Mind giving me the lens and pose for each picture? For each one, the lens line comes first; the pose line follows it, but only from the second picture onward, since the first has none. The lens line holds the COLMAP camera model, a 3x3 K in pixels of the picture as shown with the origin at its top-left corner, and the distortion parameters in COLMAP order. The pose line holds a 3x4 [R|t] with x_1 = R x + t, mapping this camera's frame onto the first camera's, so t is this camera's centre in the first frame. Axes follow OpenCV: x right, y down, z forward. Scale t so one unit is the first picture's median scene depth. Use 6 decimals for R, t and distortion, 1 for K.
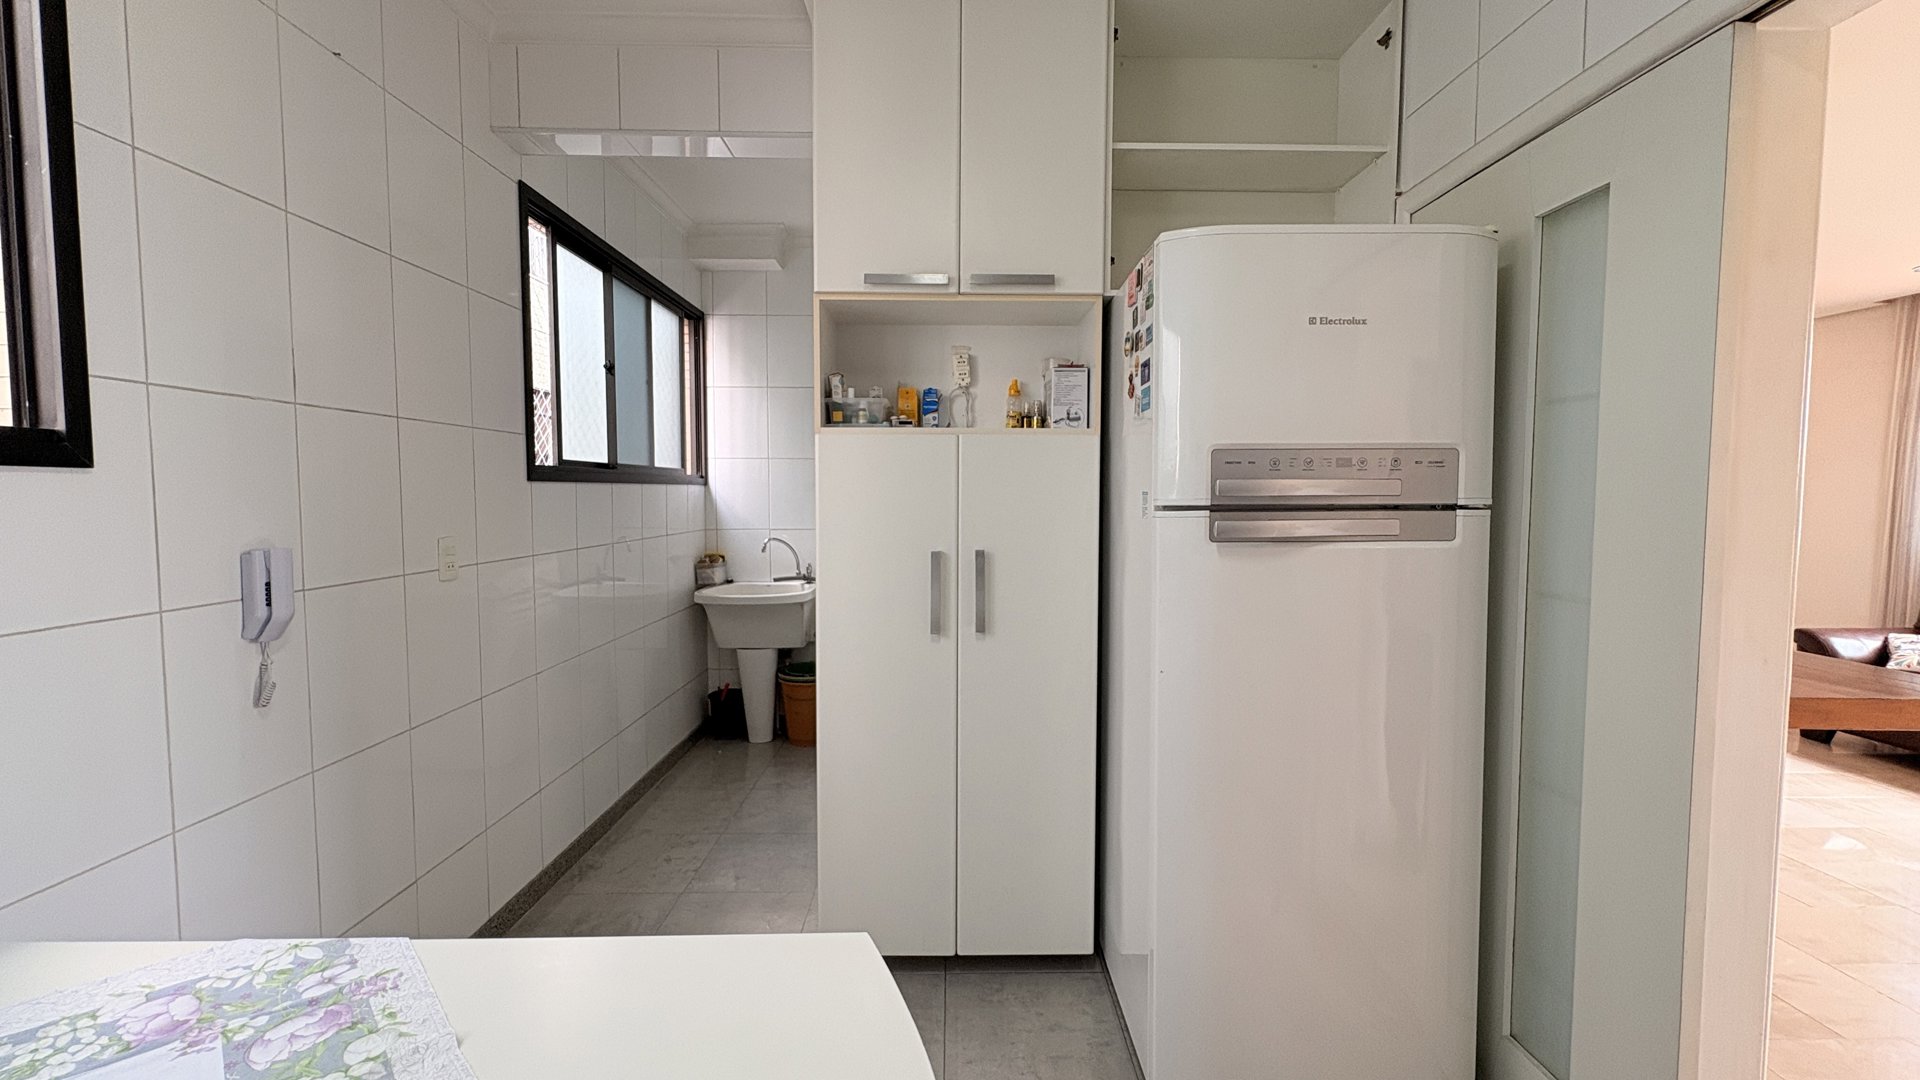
lens RADIAL K [[763.4, 0, 960.0], [0, 763.4, 535.8], [0, 0, 1]] dist [-0.000549, 0.000235]
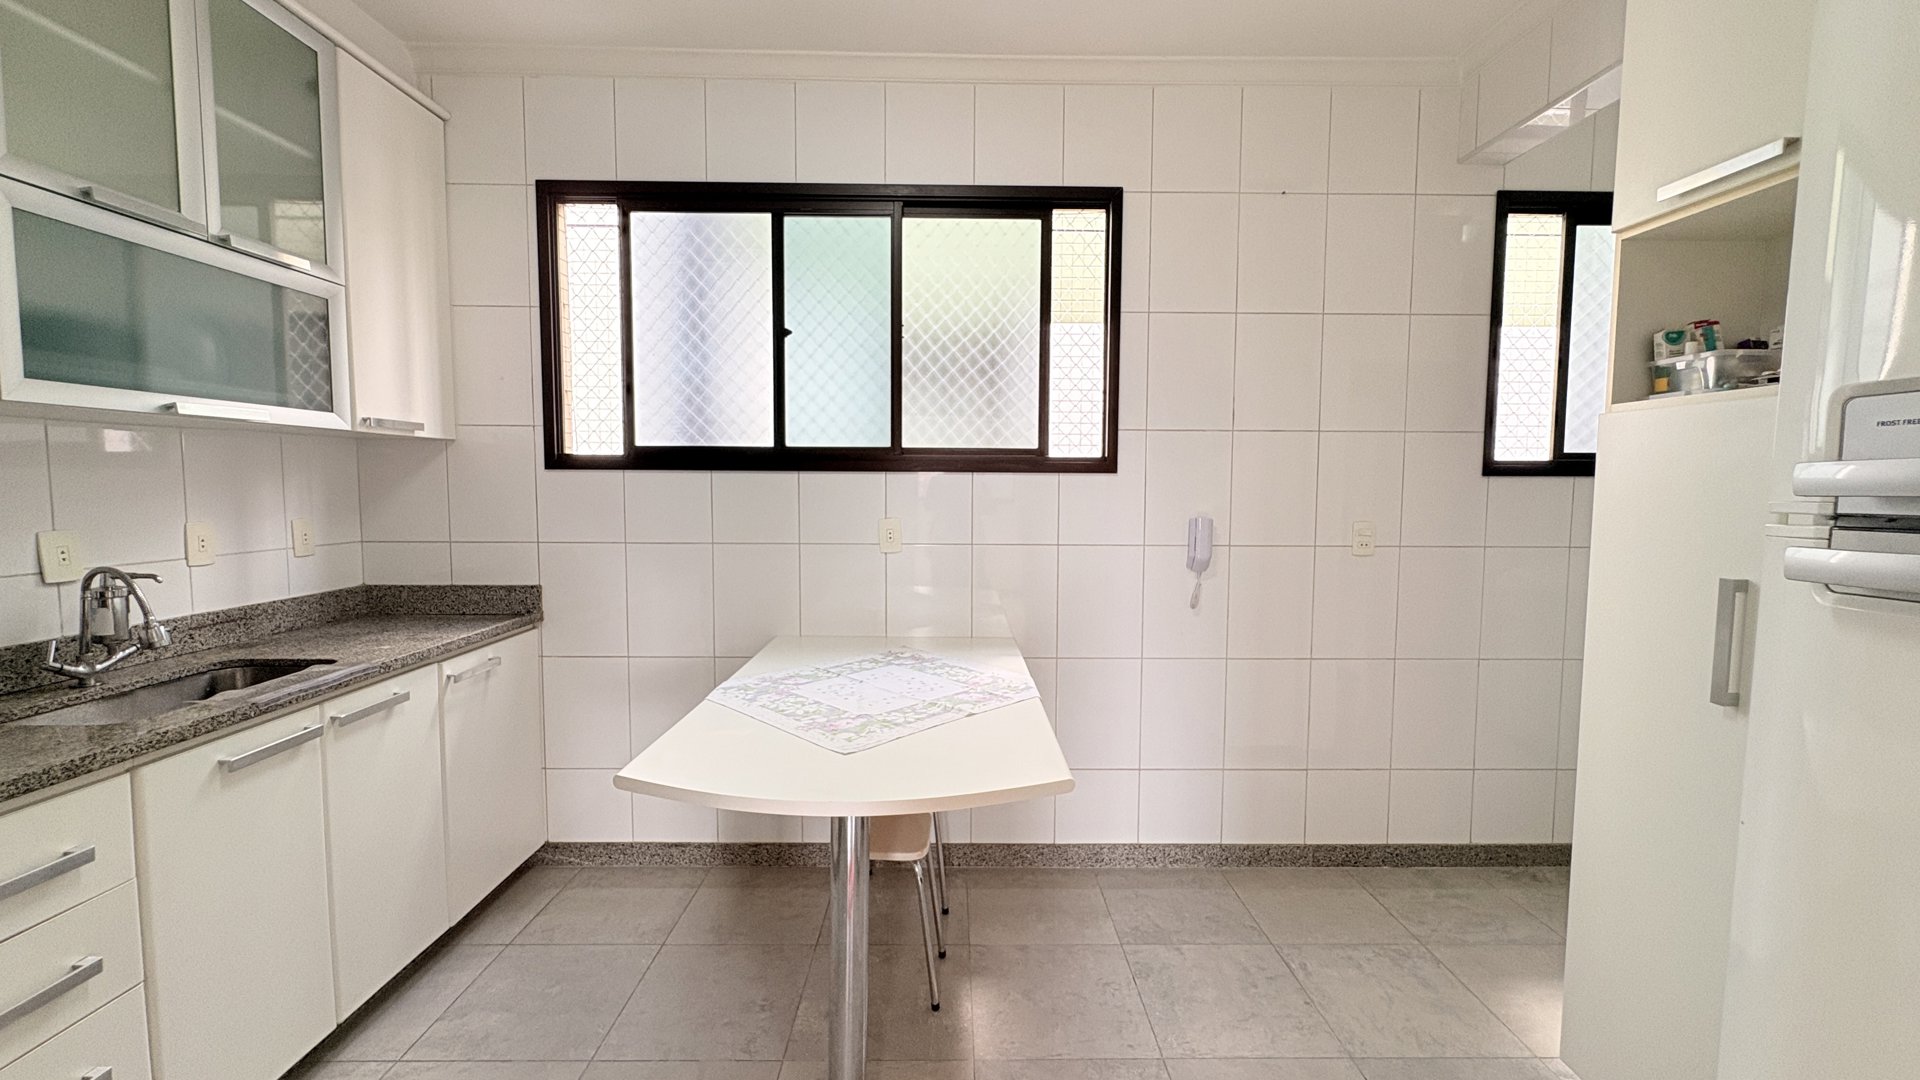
lens RADIAL K [[763.4, 0, 960.0], [0, 763.4, 535.8], [0, 0, 1]] dist [-0.000549, 0.000235]
pose [[-0.000122, 0.067082, -0.997747, 0.768405], [-0.061140, 0.995880, 0.066964, -0.024073], [0.998129, 0.061010, 0.003980, 0.425760]]
